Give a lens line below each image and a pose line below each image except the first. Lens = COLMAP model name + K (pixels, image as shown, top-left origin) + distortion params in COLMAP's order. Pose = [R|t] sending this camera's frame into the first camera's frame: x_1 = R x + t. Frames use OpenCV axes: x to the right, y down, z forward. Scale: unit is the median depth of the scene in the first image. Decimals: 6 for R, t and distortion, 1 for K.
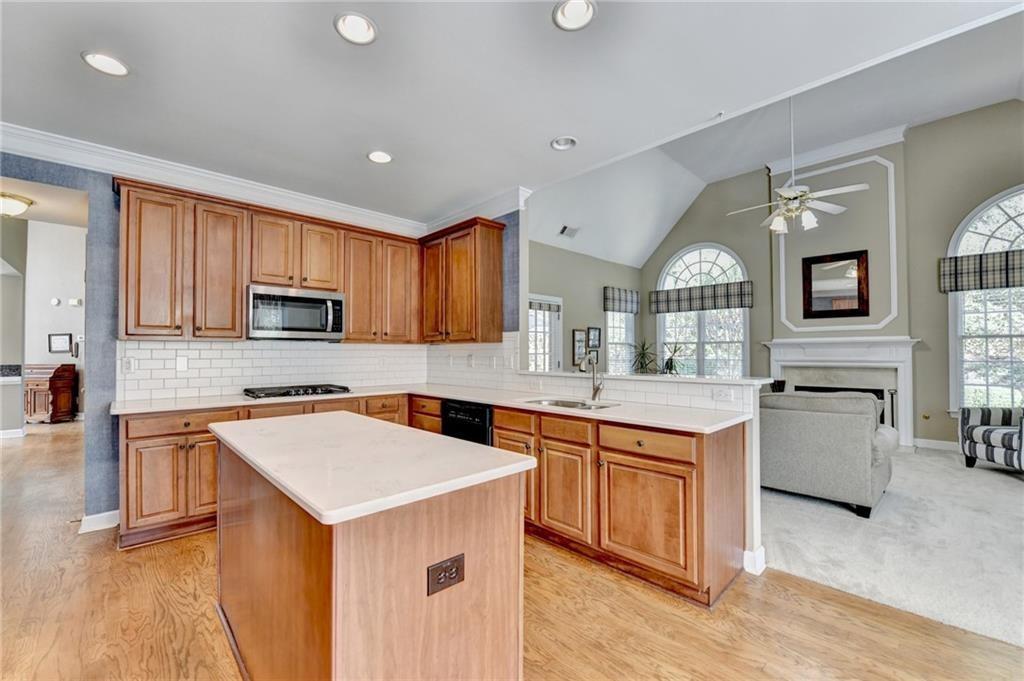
lens RADIAL K [[419.2, 0, 510.5], [0, 419.2, 346.6], [0, 0, 1]] dist [-0.018000, -0.000722]
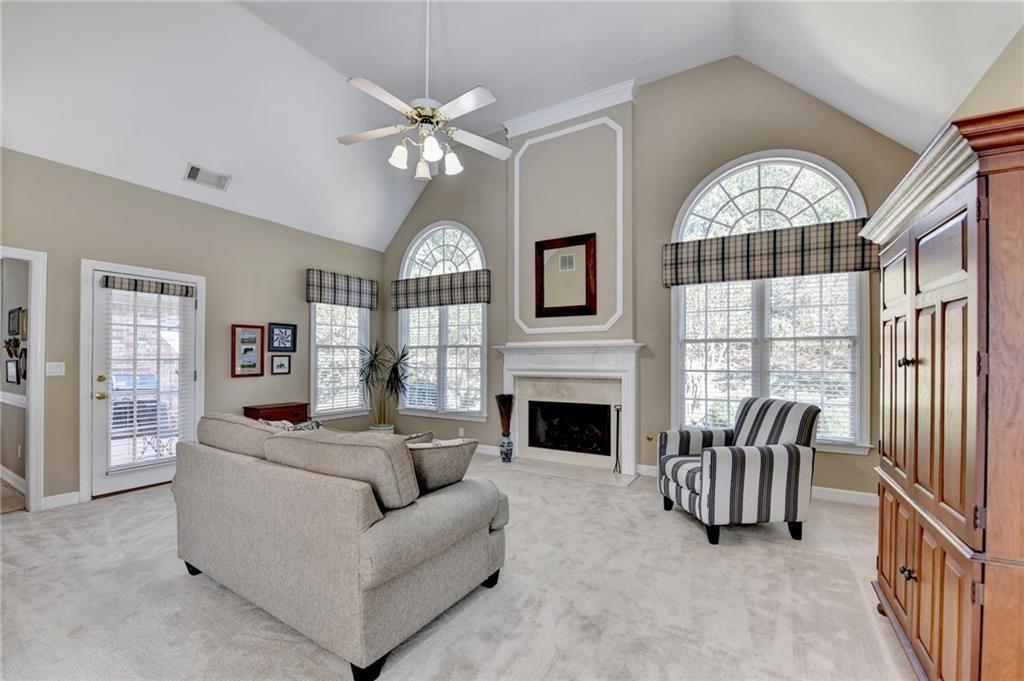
lens RADIAL K [[419.2, 0, 517.6], [0, 419.2, 356.7], [0, 0, 1]] dist [-0.018000, -0.000722]
pose [[0.960324, 0.005899, 0.278826, 0.445468], [-0.007692, 0.999956, 0.005336, 0.005059], [-0.278782, -0.007269, 0.960327, 0.230690]]
